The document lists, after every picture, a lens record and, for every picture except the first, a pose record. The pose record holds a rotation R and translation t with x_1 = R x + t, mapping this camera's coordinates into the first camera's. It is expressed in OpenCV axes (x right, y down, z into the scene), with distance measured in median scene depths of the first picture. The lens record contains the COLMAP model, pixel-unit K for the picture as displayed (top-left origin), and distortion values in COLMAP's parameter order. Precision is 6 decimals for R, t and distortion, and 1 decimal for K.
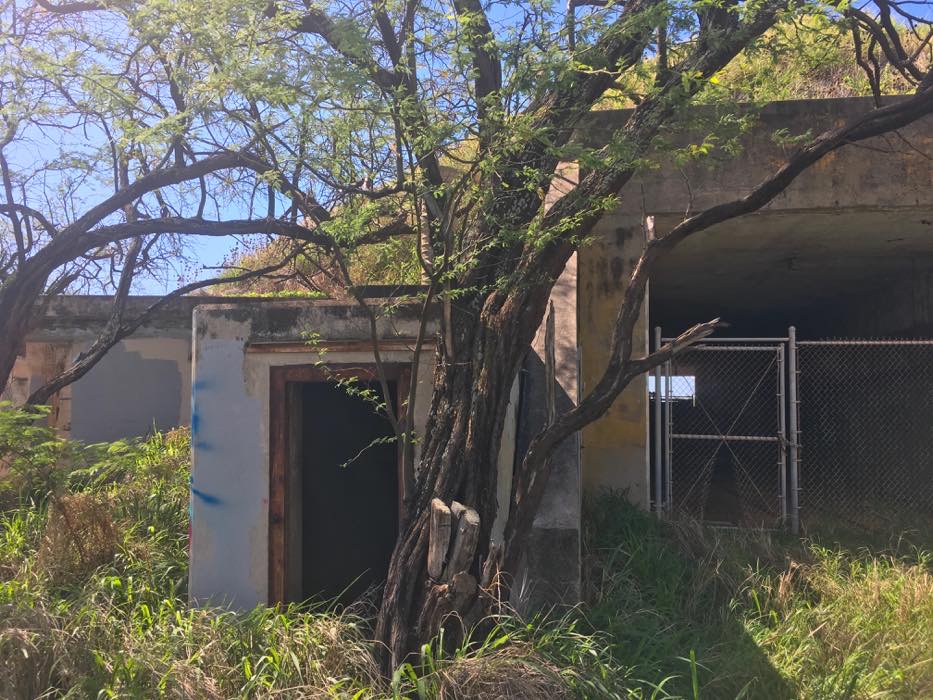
lens RADIAL K [[780.4, 0, 466.5], [0, 780.4, 350.0], [0, 0, 1]] dist [0.055570, -0.094388]
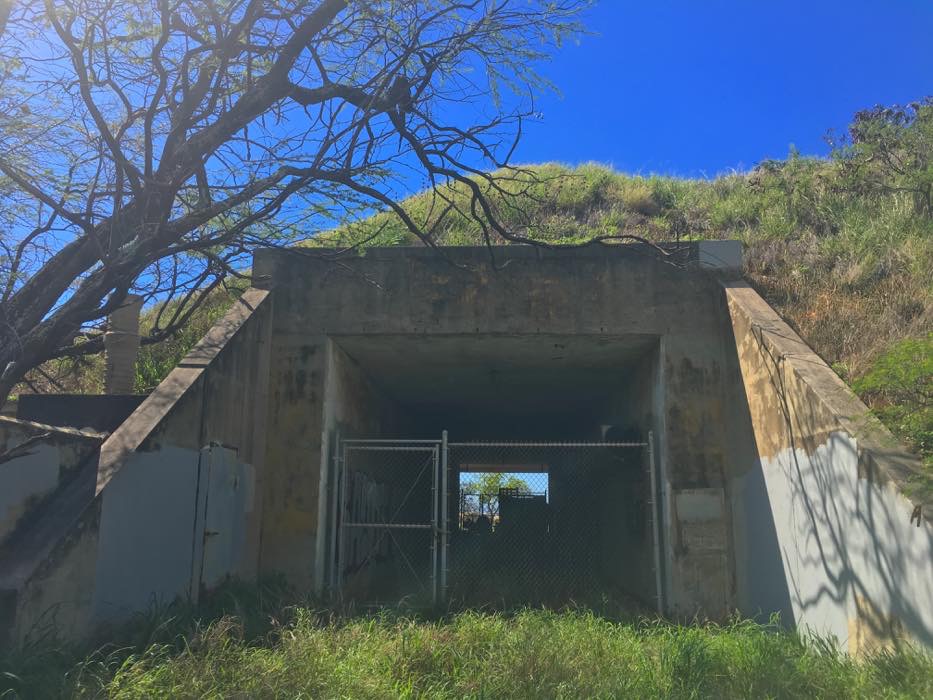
lens RADIAL K [[780.4, 0, 466.5], [0, 780.4, 350.0], [0, 0, 1]] dist [0.055570, -0.094388]
pose [[0.994915, 0.017782, 0.099138, 0.328424], [-0.005587, 0.992521, -0.121949, -0.006694], [-0.100565, 0.120775, 0.987573, -0.194227]]
